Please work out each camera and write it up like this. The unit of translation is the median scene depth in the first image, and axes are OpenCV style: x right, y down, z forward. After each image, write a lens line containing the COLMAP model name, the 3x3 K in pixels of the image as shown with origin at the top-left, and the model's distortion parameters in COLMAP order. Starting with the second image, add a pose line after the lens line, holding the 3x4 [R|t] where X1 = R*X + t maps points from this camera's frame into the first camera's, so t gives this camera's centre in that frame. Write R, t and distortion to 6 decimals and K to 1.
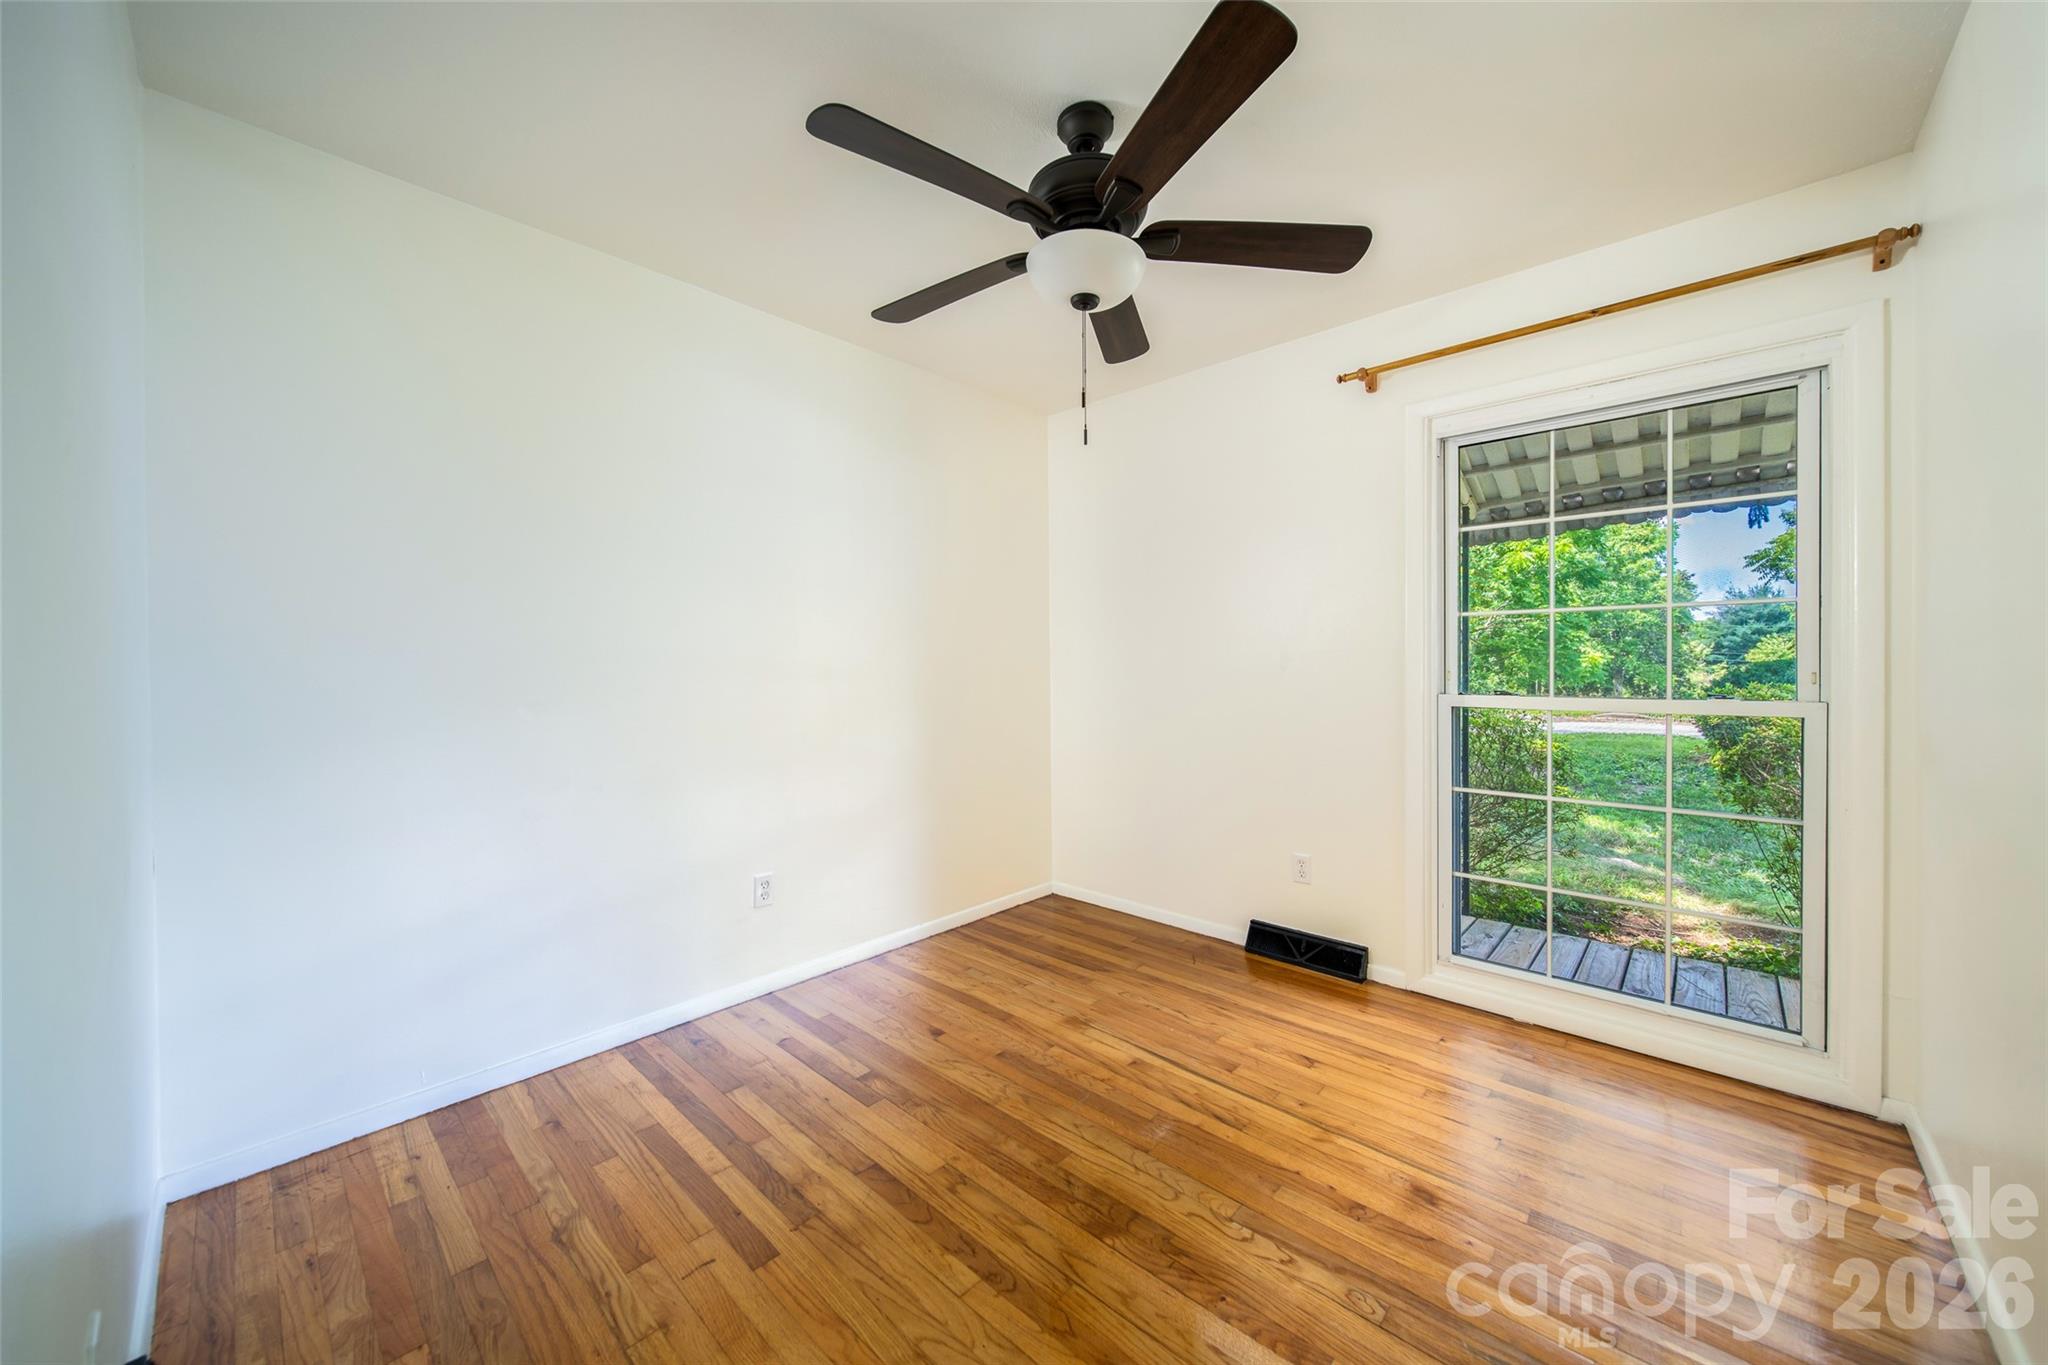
lens RADIAL K [[742.1, 0, 1038.8], [0, 742.1, 684.8], [0, 0, 1]] dist [-0.001244, -0.000299]
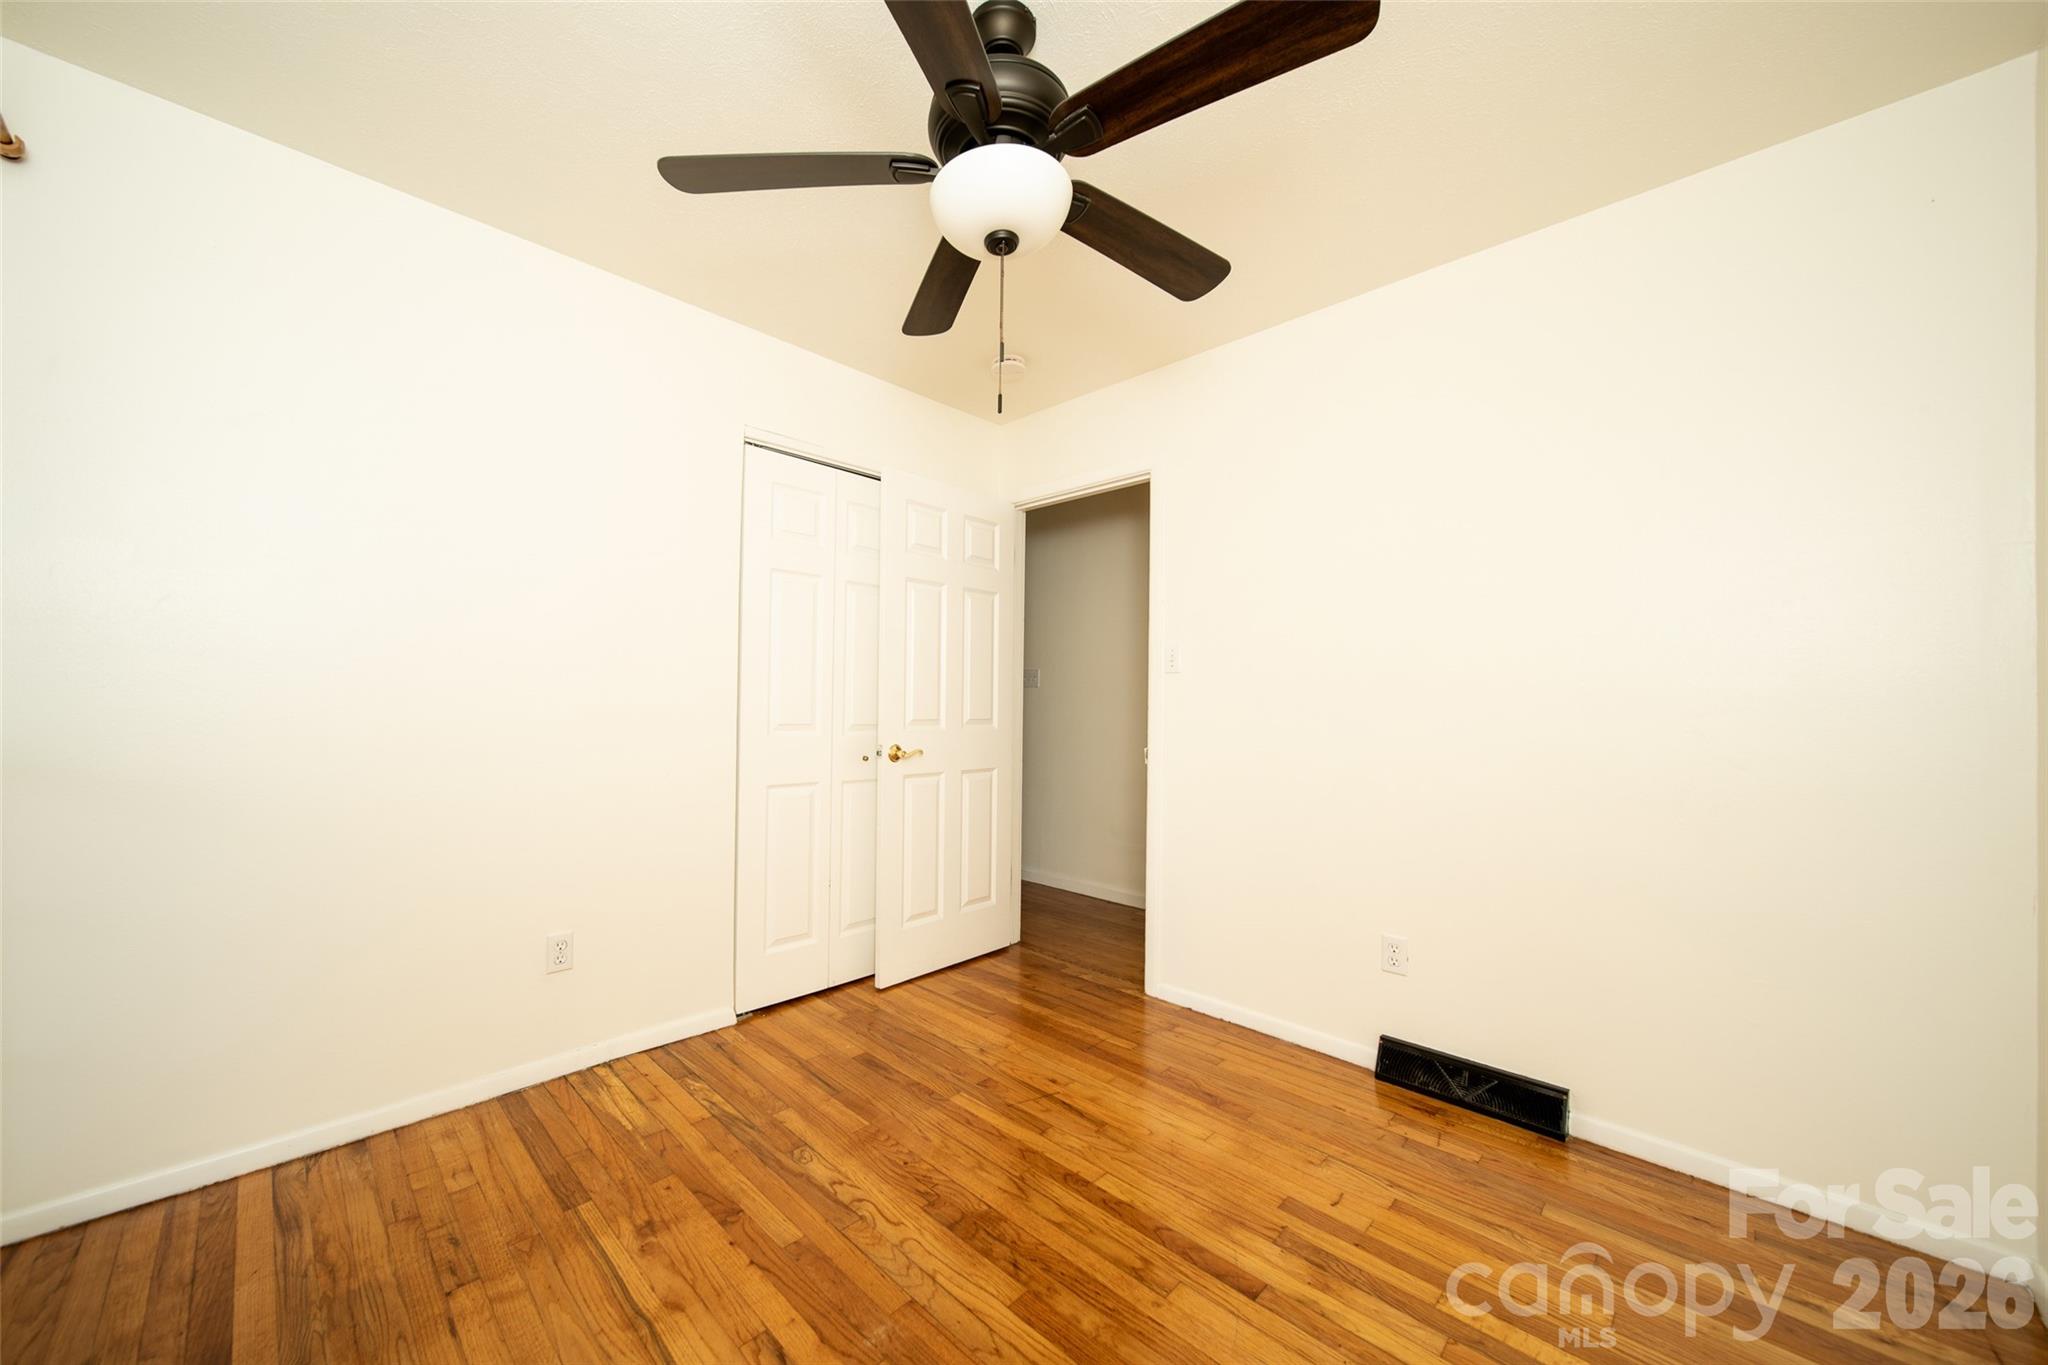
lens RADIAL K [[742.1, 0, 1038.8], [0, 742.1, 684.8], [0, 0, 1]] dist [-0.001244, -0.000299]
pose [[-0.999838, -0.006029, -0.016982, 0.032311], [-0.005930, 0.999965, -0.005872, -0.012702], [0.017017, -0.005770, -0.999839, 1.917685]]
